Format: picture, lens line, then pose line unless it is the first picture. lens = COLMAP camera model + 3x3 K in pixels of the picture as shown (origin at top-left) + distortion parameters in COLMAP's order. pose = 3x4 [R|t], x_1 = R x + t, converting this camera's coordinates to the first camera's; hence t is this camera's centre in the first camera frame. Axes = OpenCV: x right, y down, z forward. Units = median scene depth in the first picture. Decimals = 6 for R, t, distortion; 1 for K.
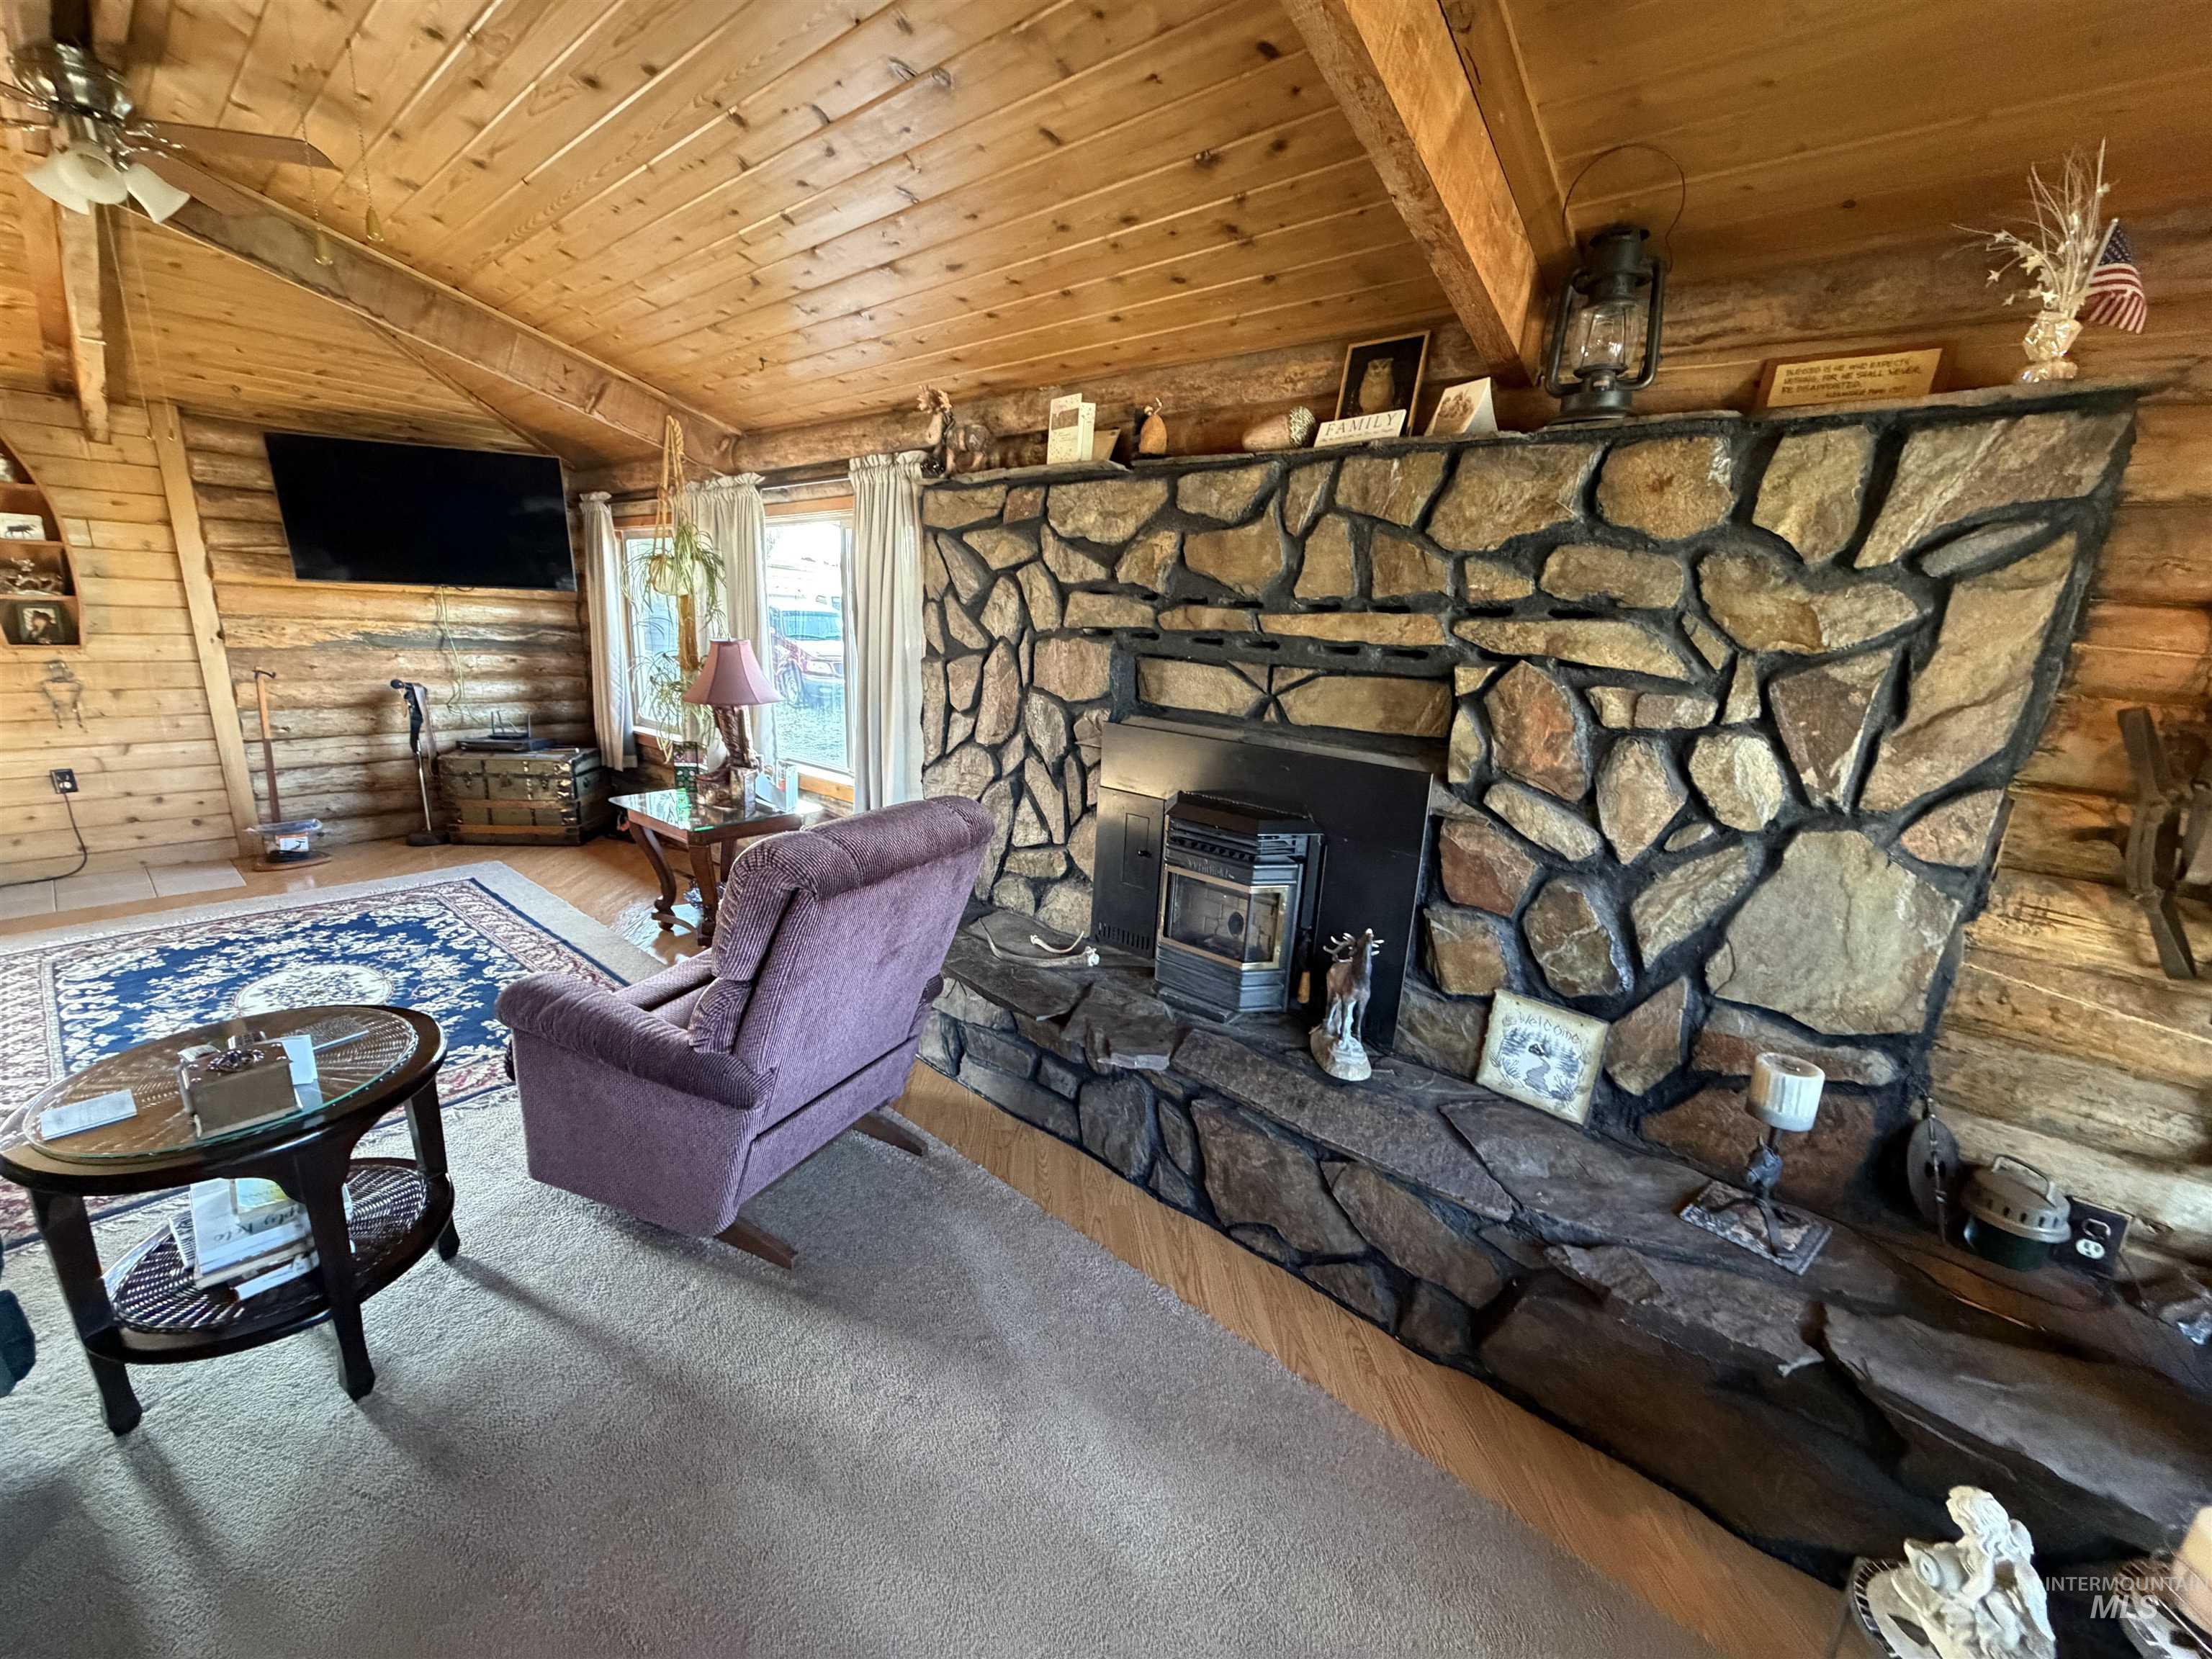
lens RADIAL K [[879.5, 0, 1101.3], [0, 879.5, 830.7], [0, 0, 1]] dist [0.000301, -0.000165]
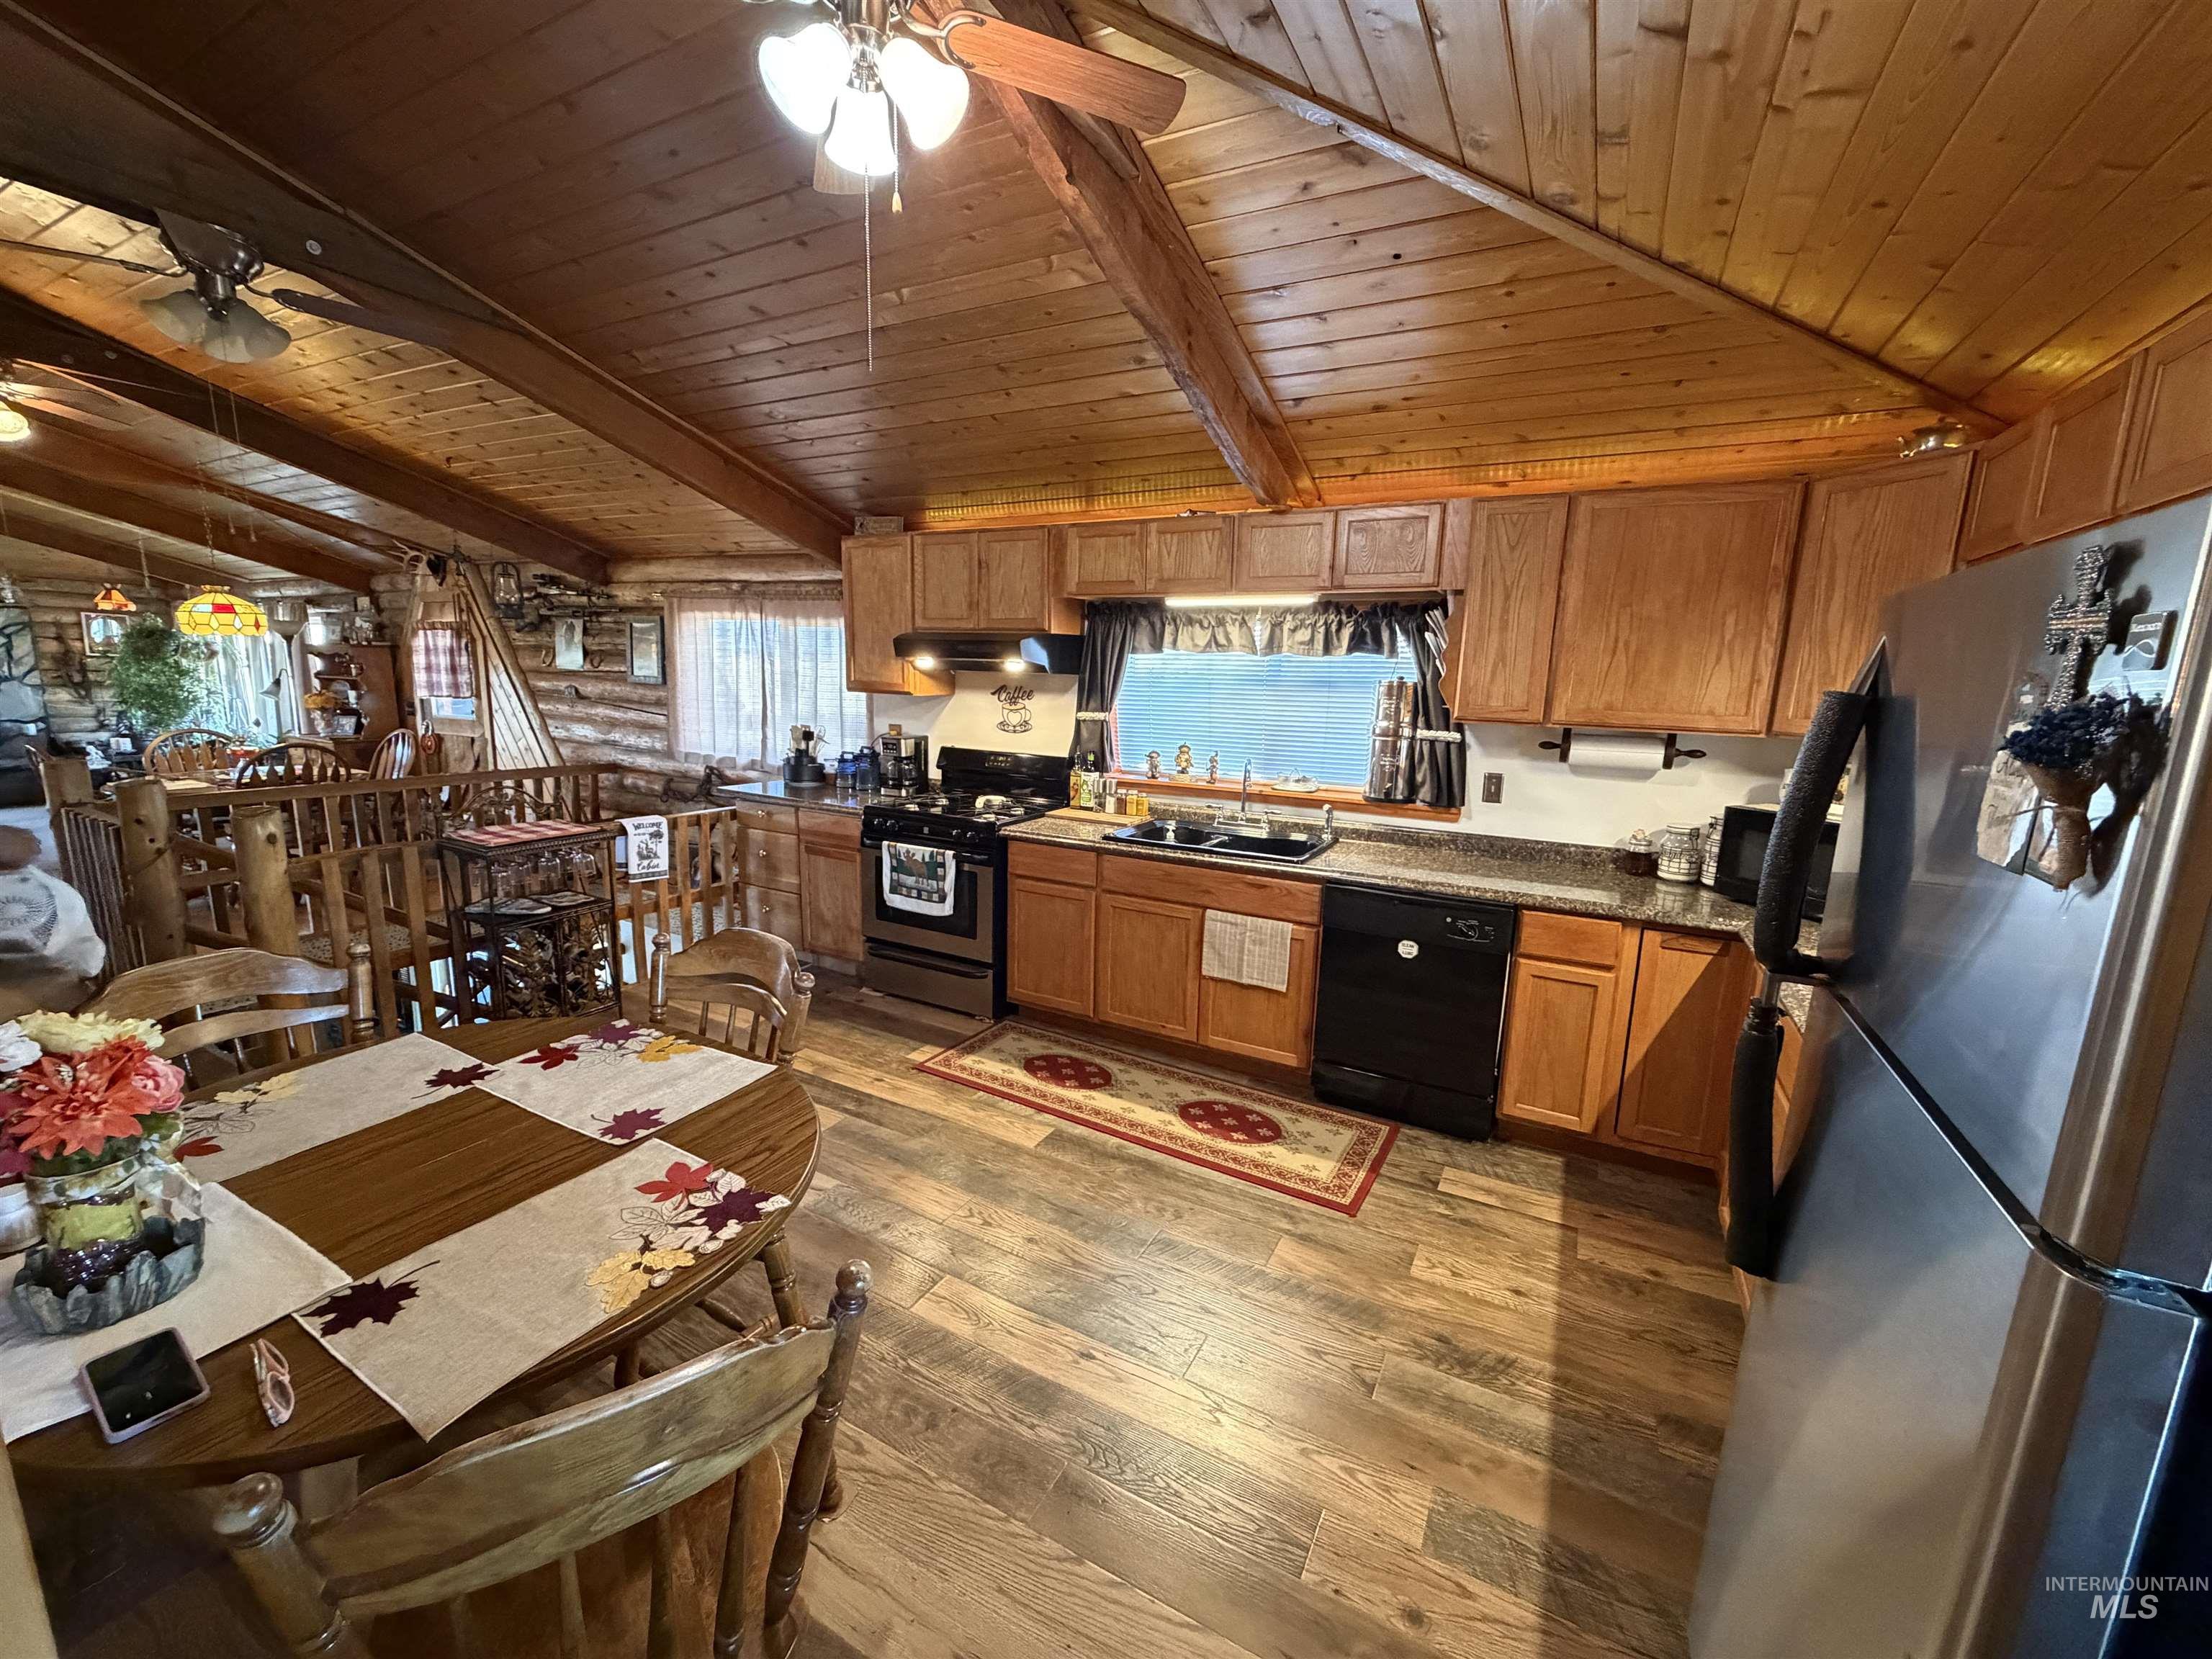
lens RADIAL K [[879.5, 0, 1101.3], [0, 879.5, 830.7], [0, 0, 1]] dist [0.000301, -0.000165]
pose [[-0.201915, -0.232497, 0.951407, -4.067466], [0.205023, 0.939859, 0.273186, 0.528683], [-0.957703, 0.250221, -0.142104, -3.057896]]
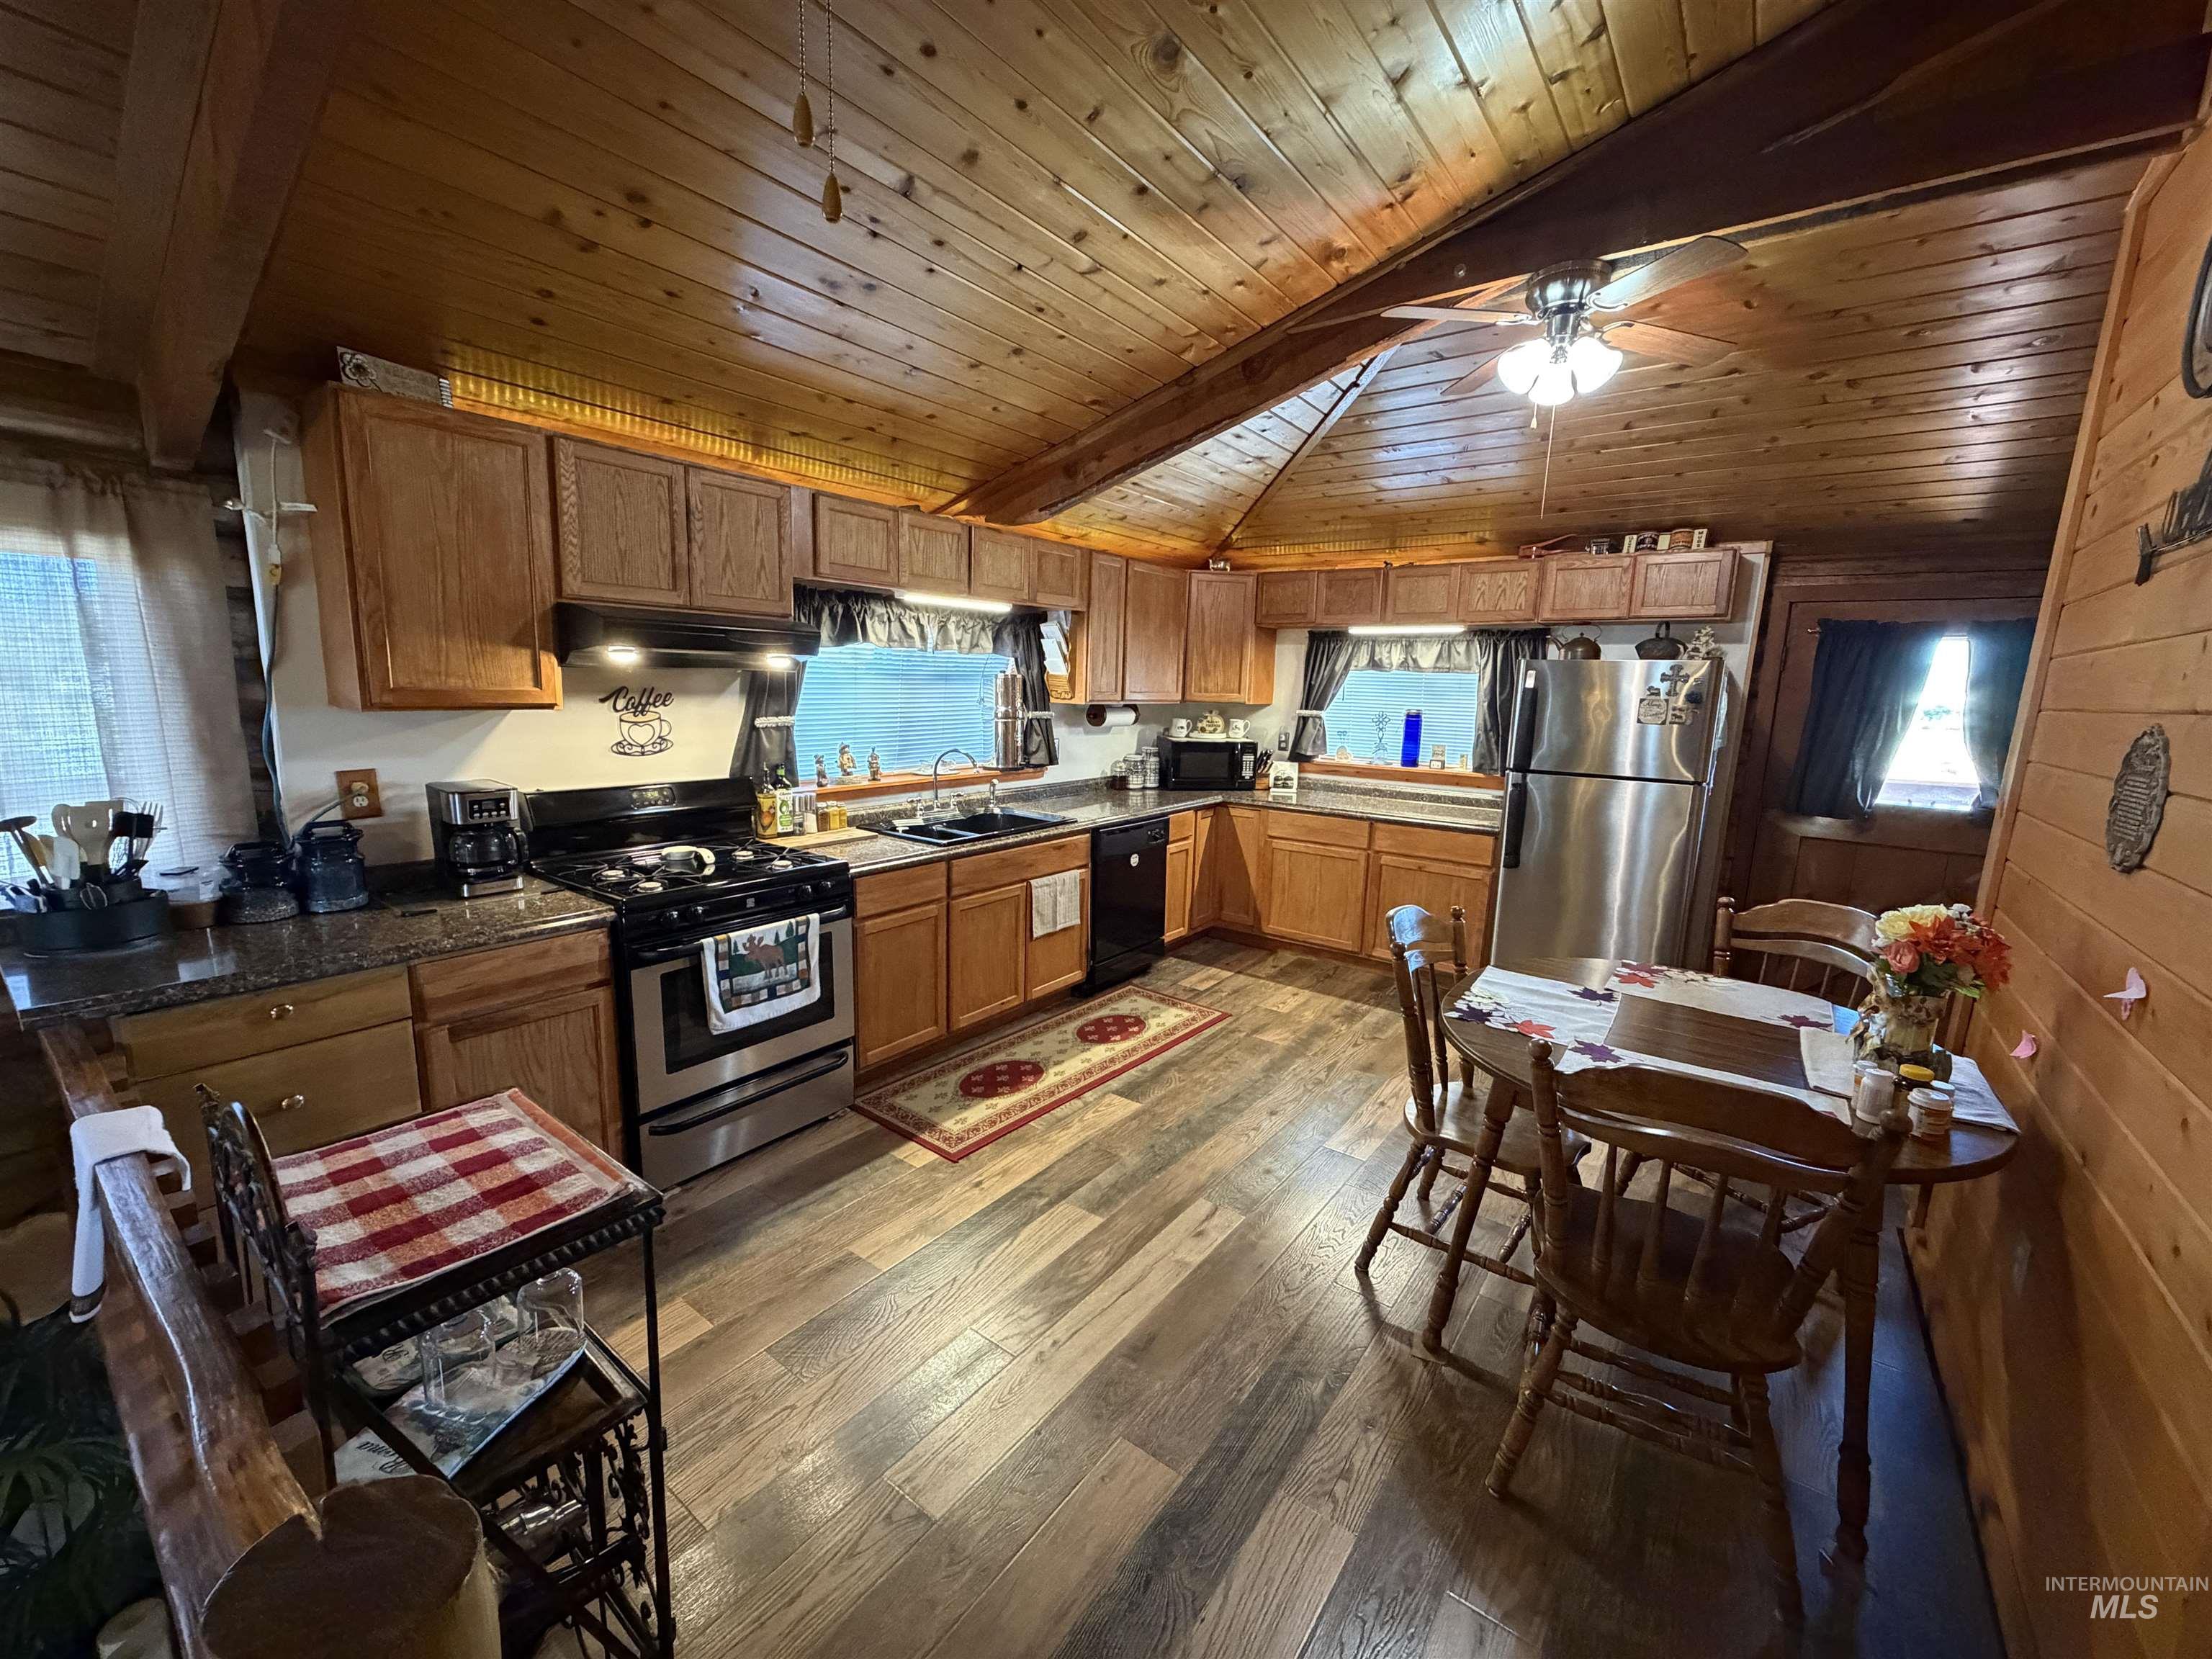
lens RADIAL K [[879.5, 0, 1101.3], [0, 879.5, 830.7], [0, 0, 1]] dist [0.000301, -0.000165]
pose [[-0.994885, -0.068862, -0.073898, -2.689780], [-0.093063, 0.909317, 0.405562, 0.307200], [0.039269, 0.410365, -0.911075, -1.874906]]
